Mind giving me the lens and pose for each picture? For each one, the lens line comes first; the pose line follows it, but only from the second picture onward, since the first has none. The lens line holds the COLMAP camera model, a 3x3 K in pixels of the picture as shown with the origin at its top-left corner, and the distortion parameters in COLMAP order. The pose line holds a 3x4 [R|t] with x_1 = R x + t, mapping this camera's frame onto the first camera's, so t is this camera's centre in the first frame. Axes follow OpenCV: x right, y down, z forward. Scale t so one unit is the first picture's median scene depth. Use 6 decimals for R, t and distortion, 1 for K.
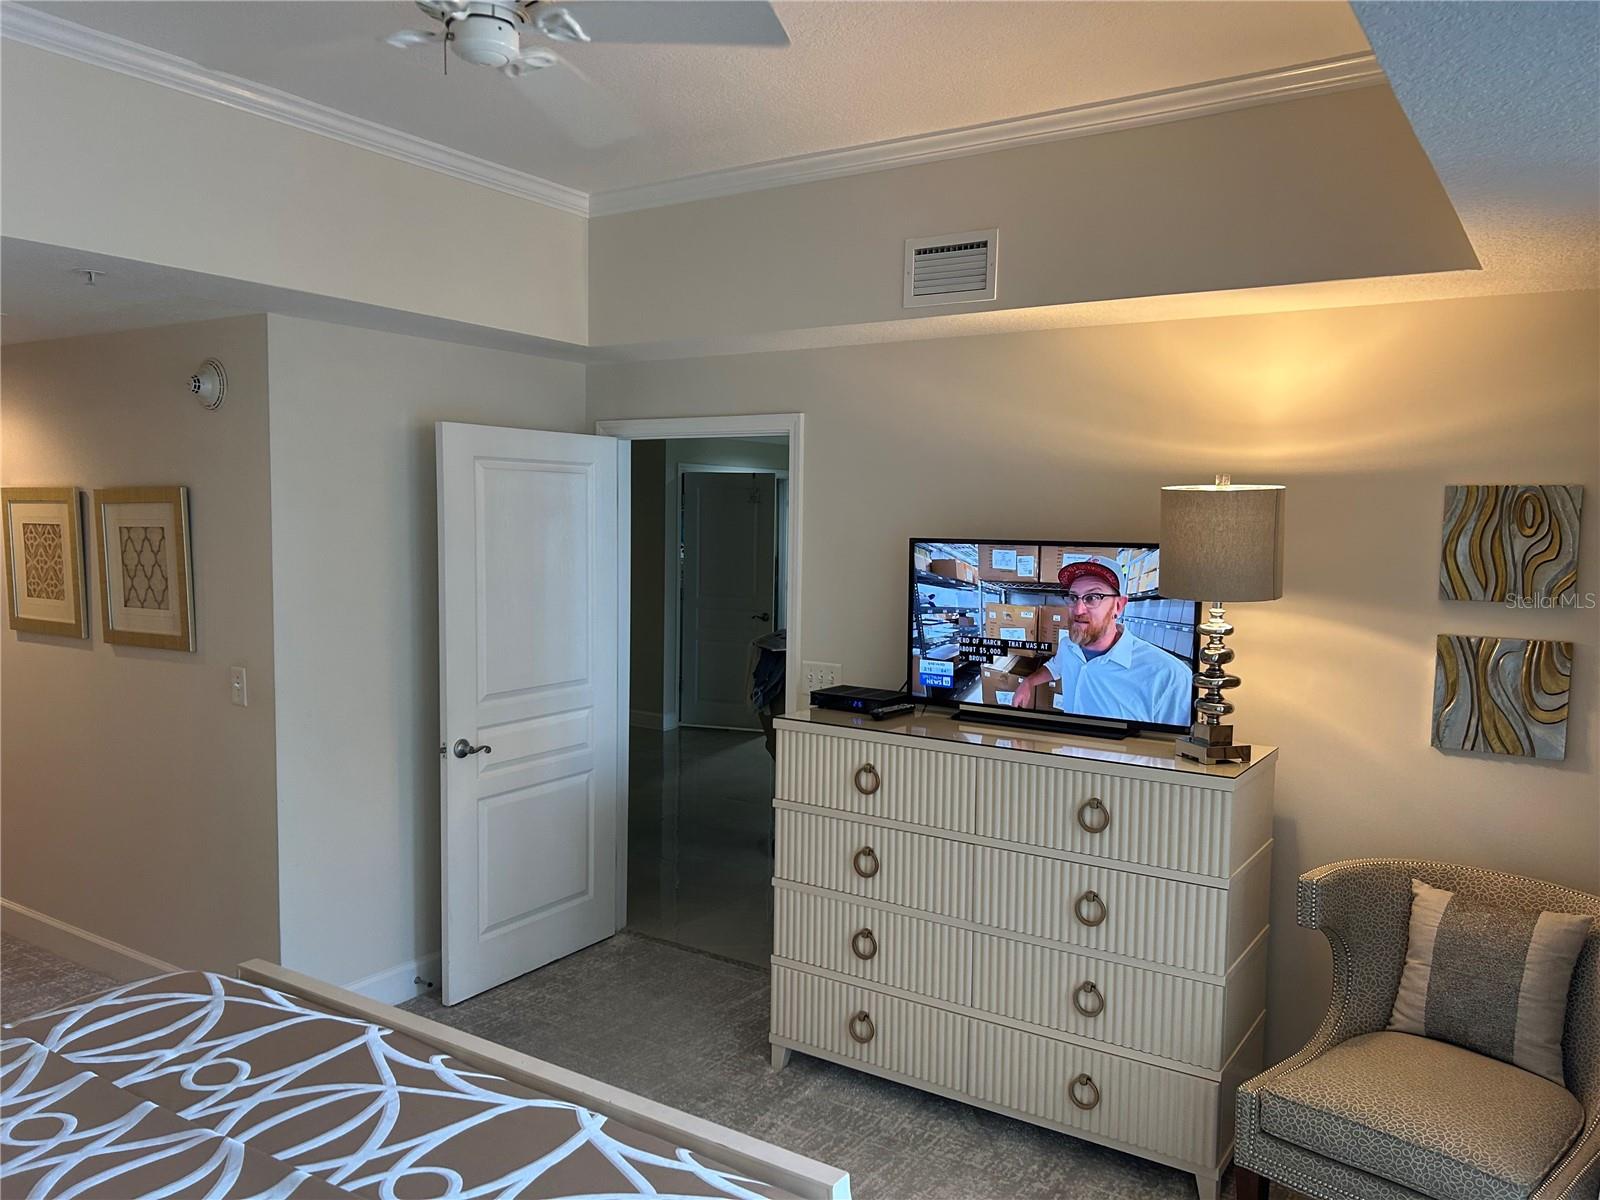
lens RADIAL K [[1196.0, 0, 794.8], [0, 1196.0, 604.1], [0, 0, 1]] dist [-0.000824, -0.011639]
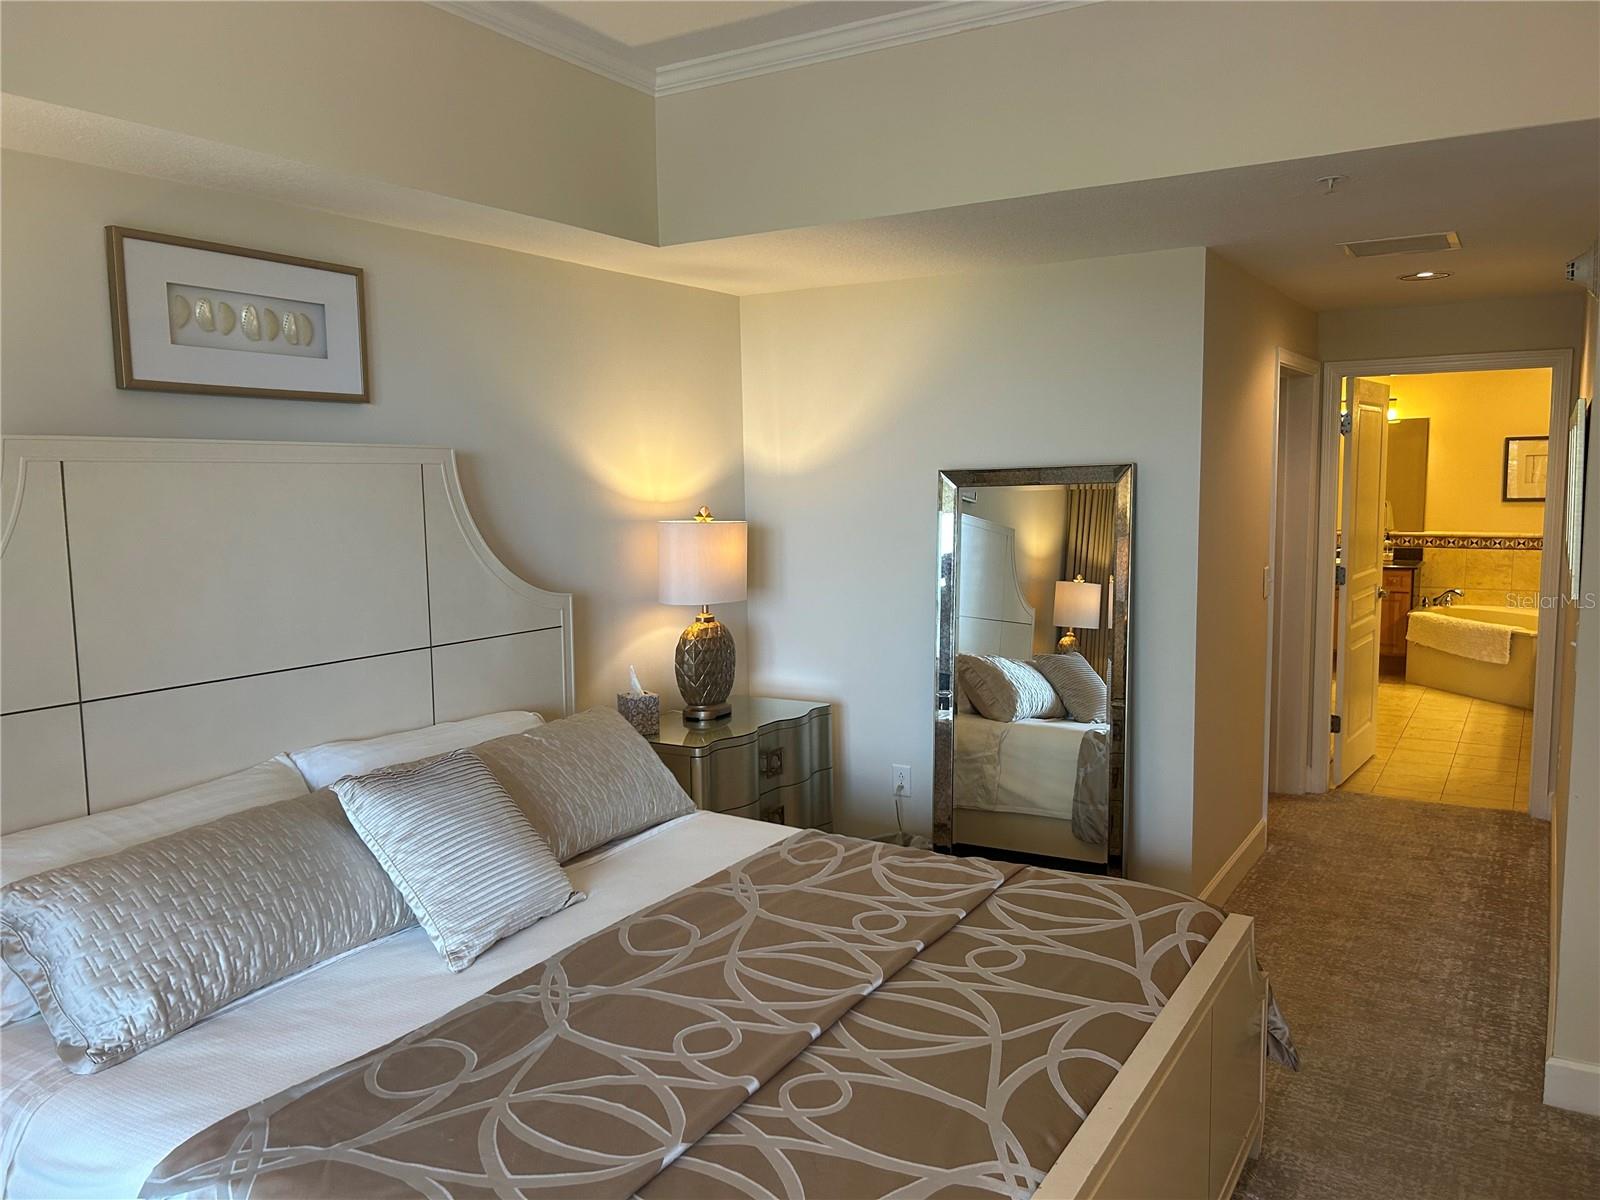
lens RADIAL K [[1196.0, 0, 791.5], [0, 1196.0, 595.8], [0, 0, 1]] dist [-0.000824, -0.011639]
pose [[0.067168, 0.094089, -0.993295, 0.501516], [-0.080918, 0.992778, 0.088568, 0.012153], [0.994455, 0.074427, 0.074296, 0.751940]]
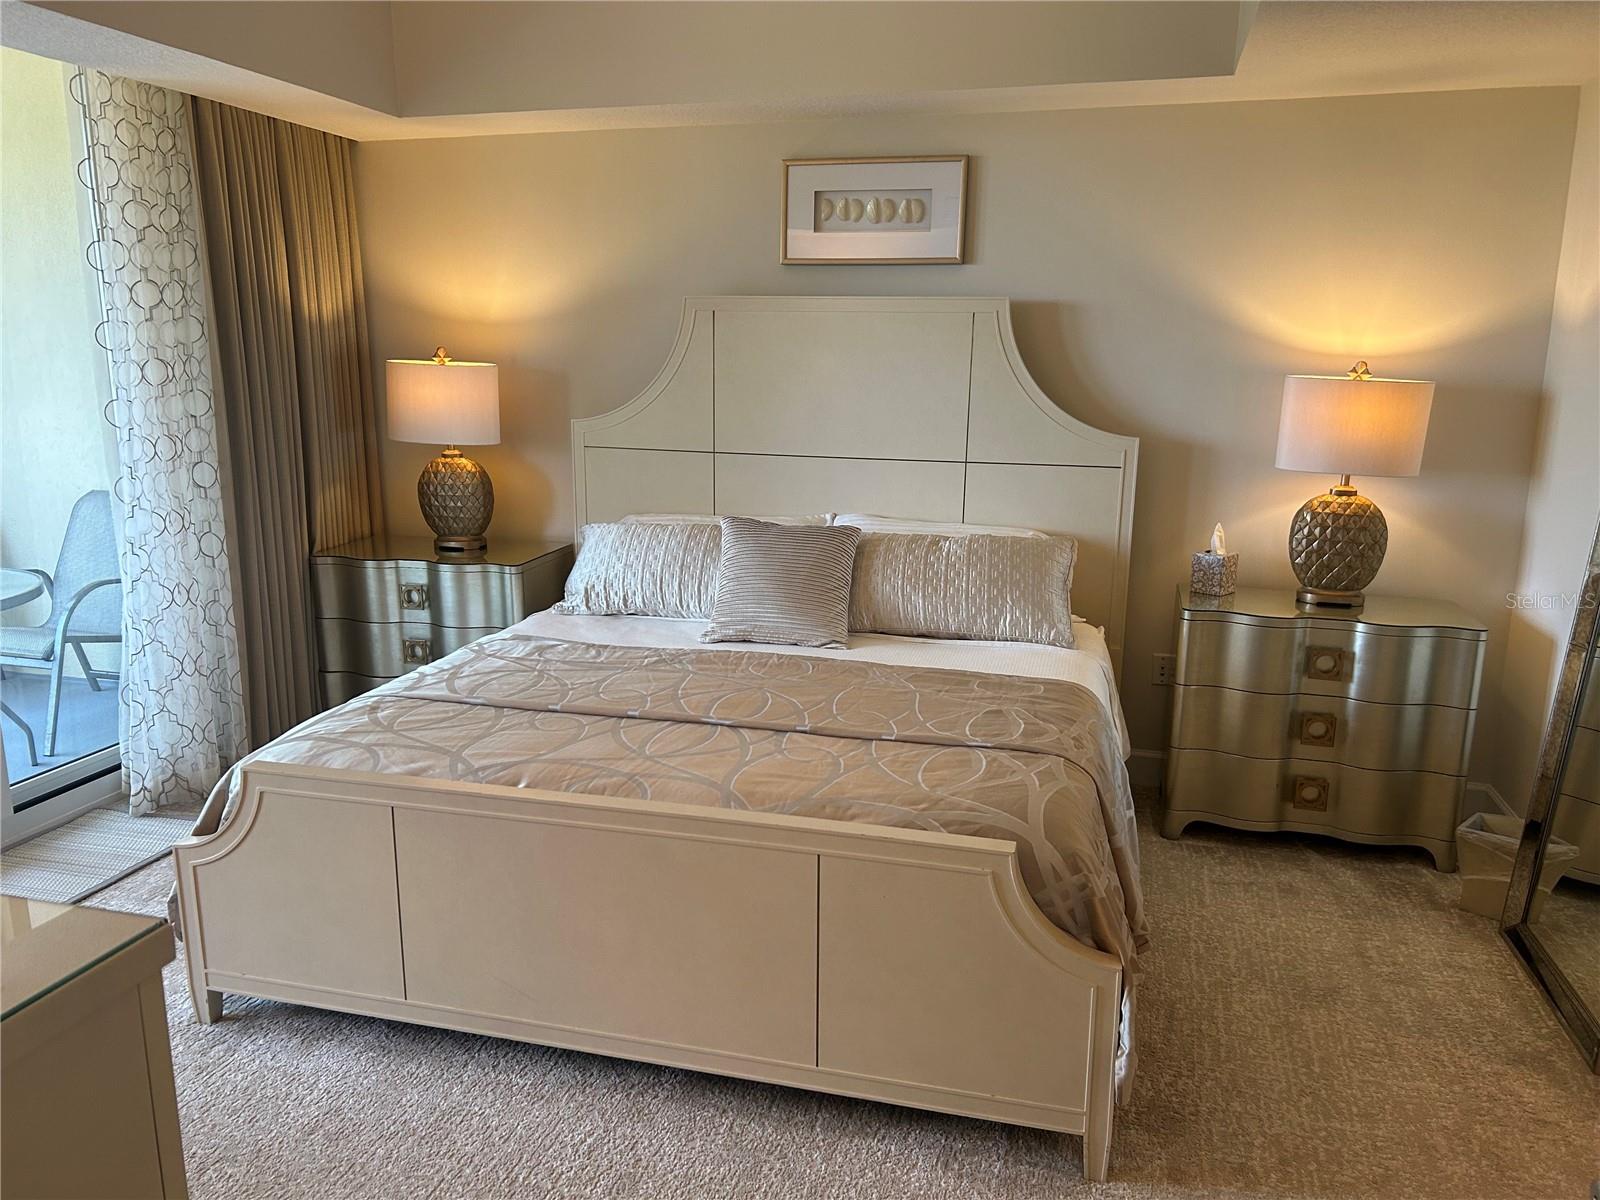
lens RADIAL K [[1196.0, 0, 795.9], [0, 1196.0, 609.5], [0, 0, 1]] dist [-0.000824, -0.011639]
pose [[-0.945167, 0.052509, -0.322340, -0.116609], [-0.045489, 0.956203, 0.289147, -0.059347], [0.323405, 0.287955, -0.901383, 2.022354]]
